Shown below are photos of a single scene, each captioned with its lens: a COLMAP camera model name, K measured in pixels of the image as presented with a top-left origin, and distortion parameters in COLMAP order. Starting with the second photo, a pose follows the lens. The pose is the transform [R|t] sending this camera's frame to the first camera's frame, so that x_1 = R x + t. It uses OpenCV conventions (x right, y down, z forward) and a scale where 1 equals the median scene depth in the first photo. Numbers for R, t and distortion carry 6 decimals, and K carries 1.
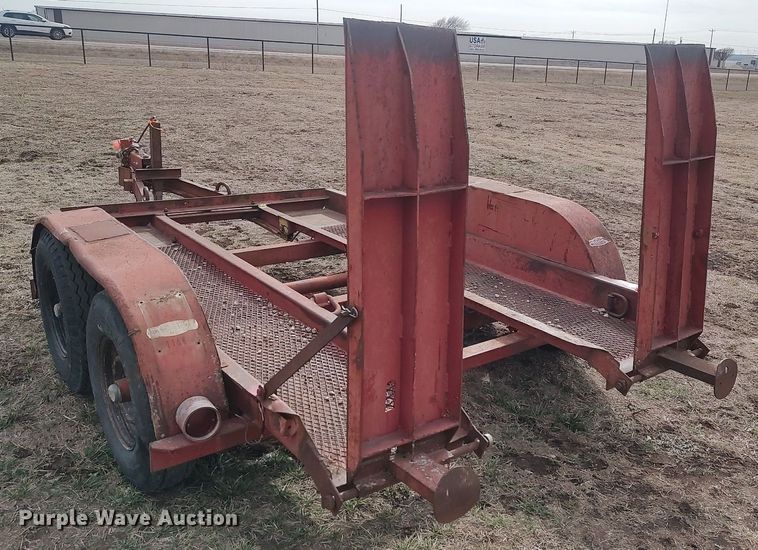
lens RADIAL K [[722.1, 0, 425.7], [0, 722.1, 262.3], [0, 0, 1]] dist [0.052476, -0.076606]
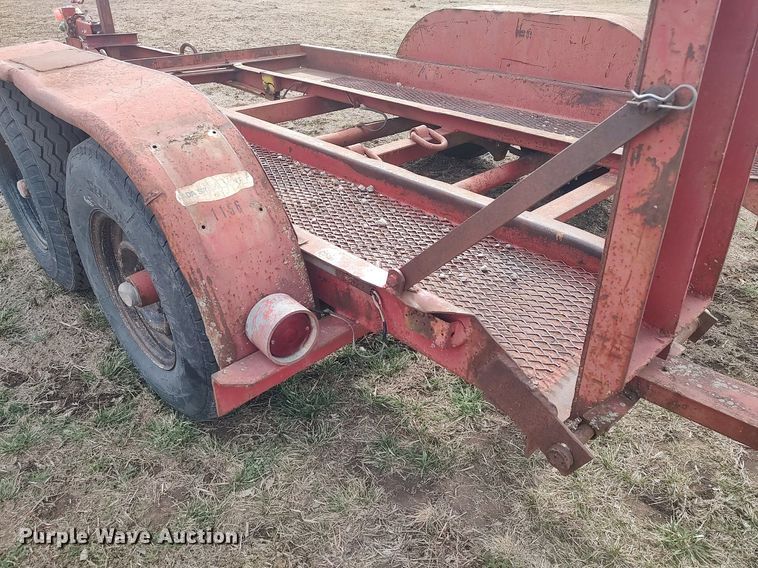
lens RADIAL K [[549.6, 0, 379.0], [0, 549.6, 284.0], [0, 0, 1]] dist [0.031424, -0.038732]
pose [[0.993659, -0.091039, 0.065977, -0.207465], [0.072597, 0.967608, 0.241794, 0.055713], [-0.085852, -0.235471, 0.968082, 0.436803]]
